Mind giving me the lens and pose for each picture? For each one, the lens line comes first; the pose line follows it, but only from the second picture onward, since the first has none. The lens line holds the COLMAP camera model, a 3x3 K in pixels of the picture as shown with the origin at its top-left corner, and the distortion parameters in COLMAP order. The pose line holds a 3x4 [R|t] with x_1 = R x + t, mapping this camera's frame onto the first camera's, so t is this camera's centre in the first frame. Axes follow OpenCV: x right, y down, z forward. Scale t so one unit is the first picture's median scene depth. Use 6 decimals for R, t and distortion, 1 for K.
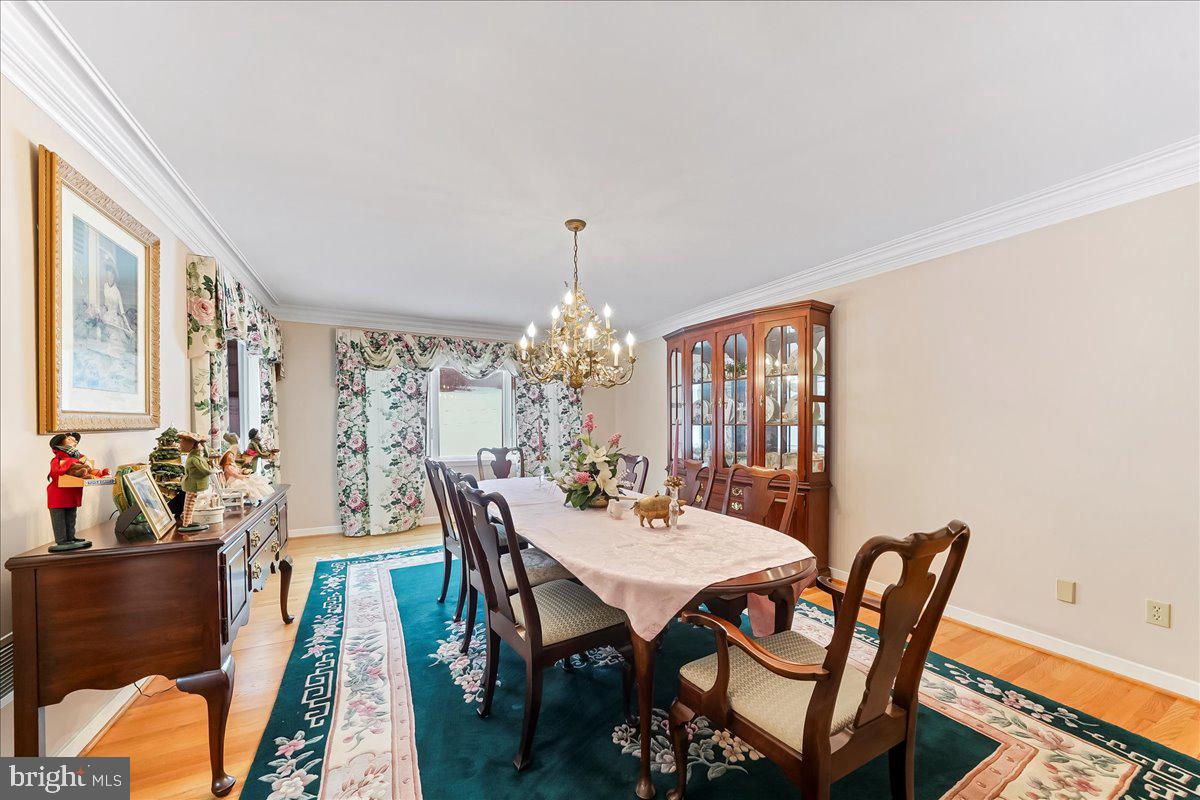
lens RADIAL K [[425.8, 0, 607.5], [0, 425.8, 423.7], [0, 0, 1]] dist [0.010345, 0.000379]
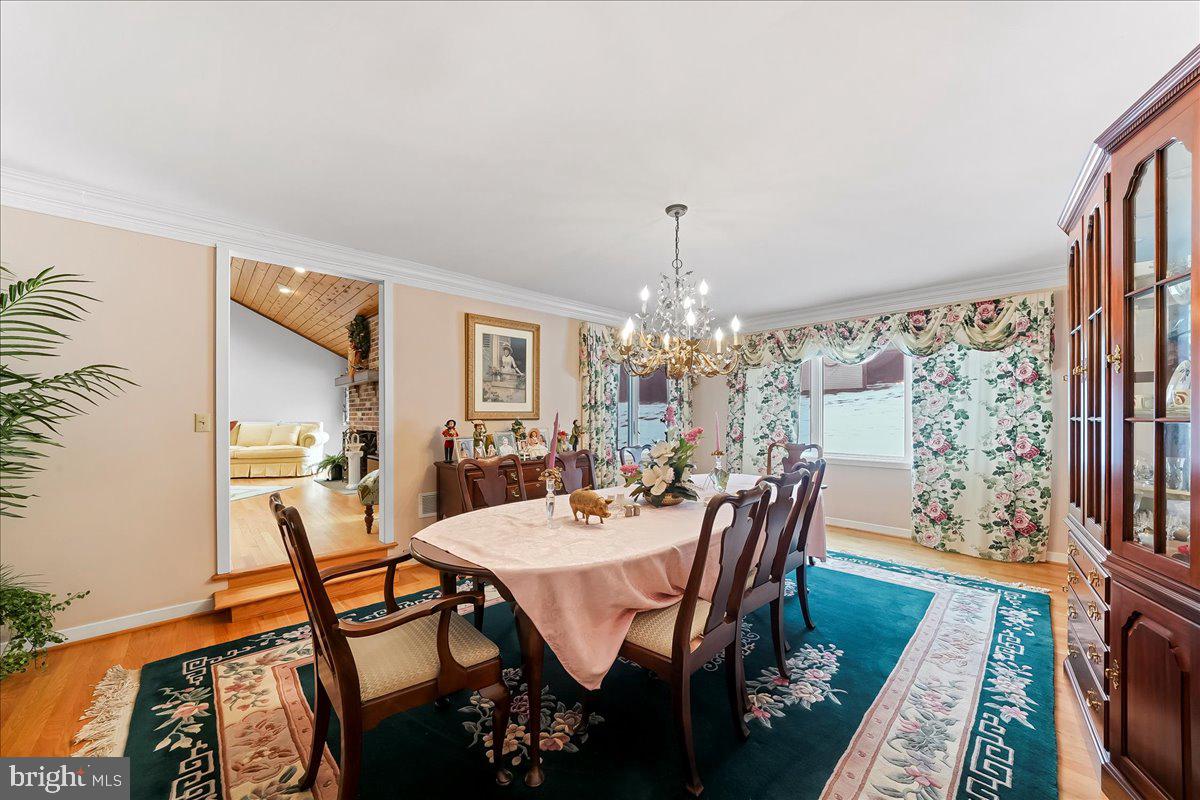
lens RADIAL K [[425.8, 0, 589.8], [0, 425.8, 411.4], [0, 0, 1]] dist [0.010345, 0.000379]
pose [[0.289100, -0.010597, -0.957240, 0.389719], [-0.001092, 0.999934, -0.011400, -0.000861], [0.957298, 0.004341, 0.289070, 0.265091]]
